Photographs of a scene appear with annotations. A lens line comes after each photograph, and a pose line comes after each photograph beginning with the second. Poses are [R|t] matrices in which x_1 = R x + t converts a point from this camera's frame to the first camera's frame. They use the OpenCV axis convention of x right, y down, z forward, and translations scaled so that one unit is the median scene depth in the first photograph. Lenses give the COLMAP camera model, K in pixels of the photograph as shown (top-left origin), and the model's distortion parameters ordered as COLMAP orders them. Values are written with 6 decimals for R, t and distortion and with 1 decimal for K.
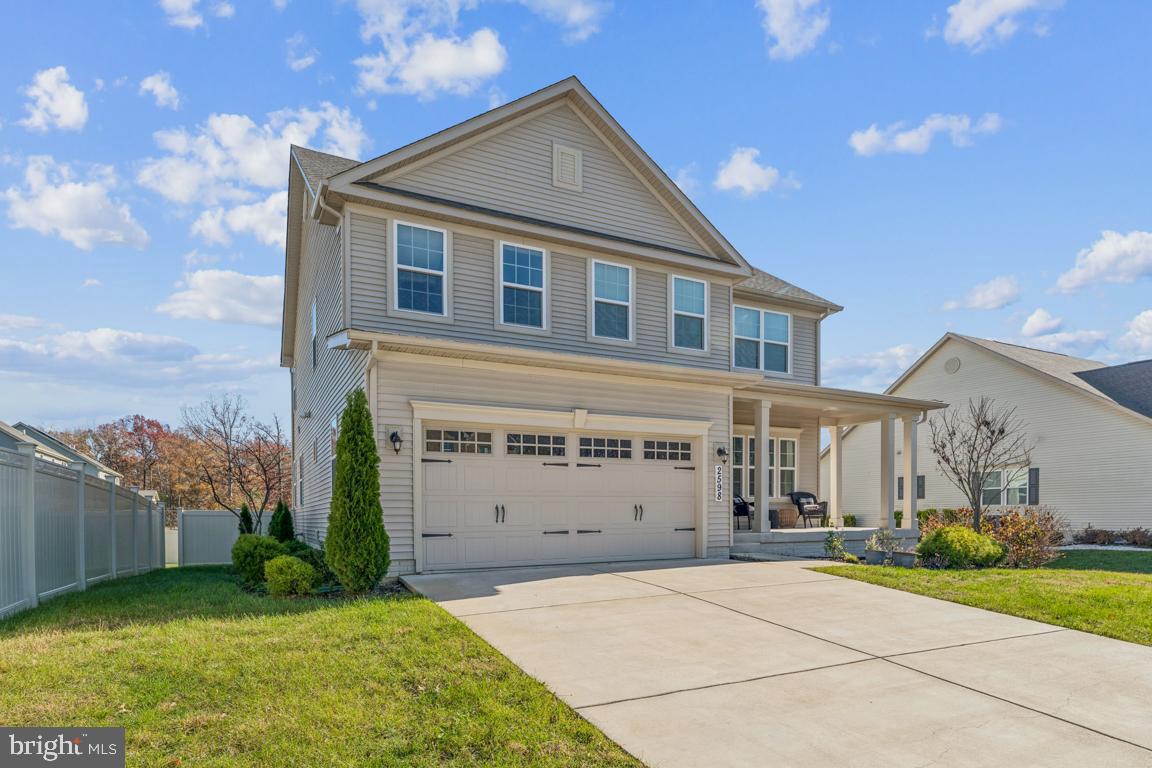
lens RADIAL K [[645.2, 0, 574.4], [0, 645.2, 423.4], [0, 0, 1]] dist [-0.000082, 0.000090]
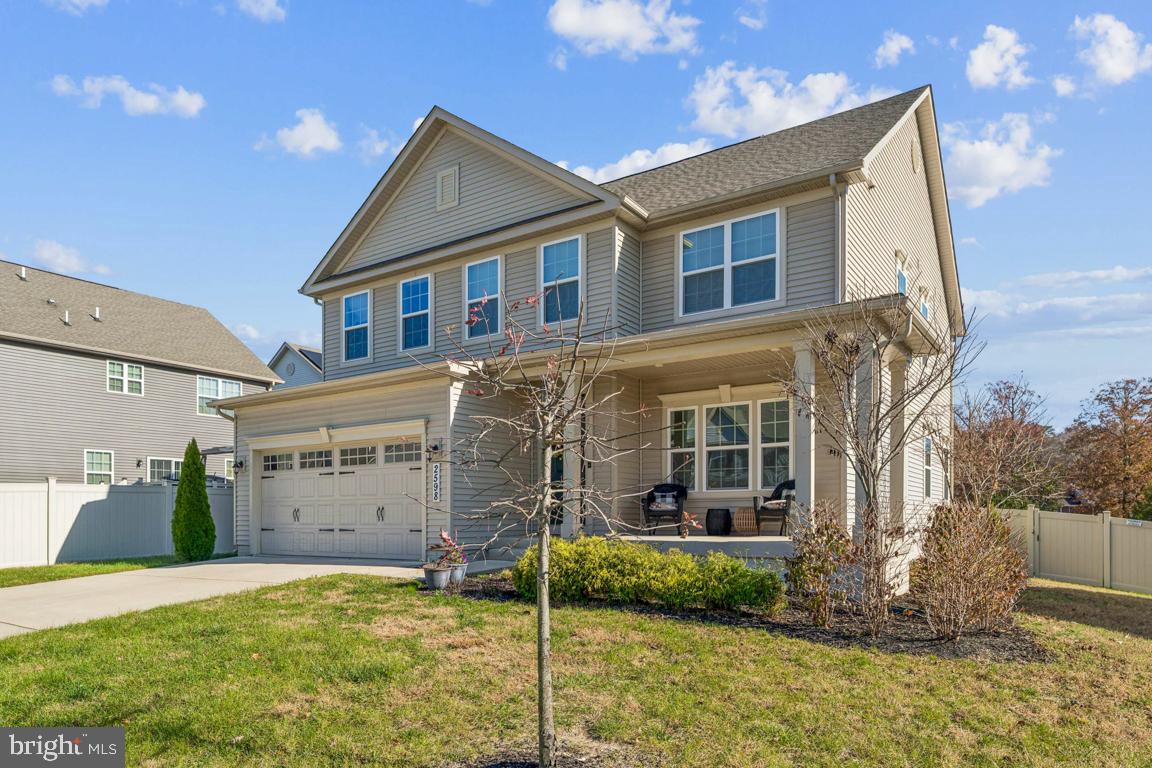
lens RADIAL K [[720.3, 0, 576.0], [0, 720.3, 384.0], [0, 0, 1]] dist [0.034260, 0.000094]
pose [[0.482898, -0.146426, -0.863348, 1.234144], [0.125688, 0.987302, -0.097148, 0.077243], [0.866610, -0.061600, 0.495170, 0.651611]]
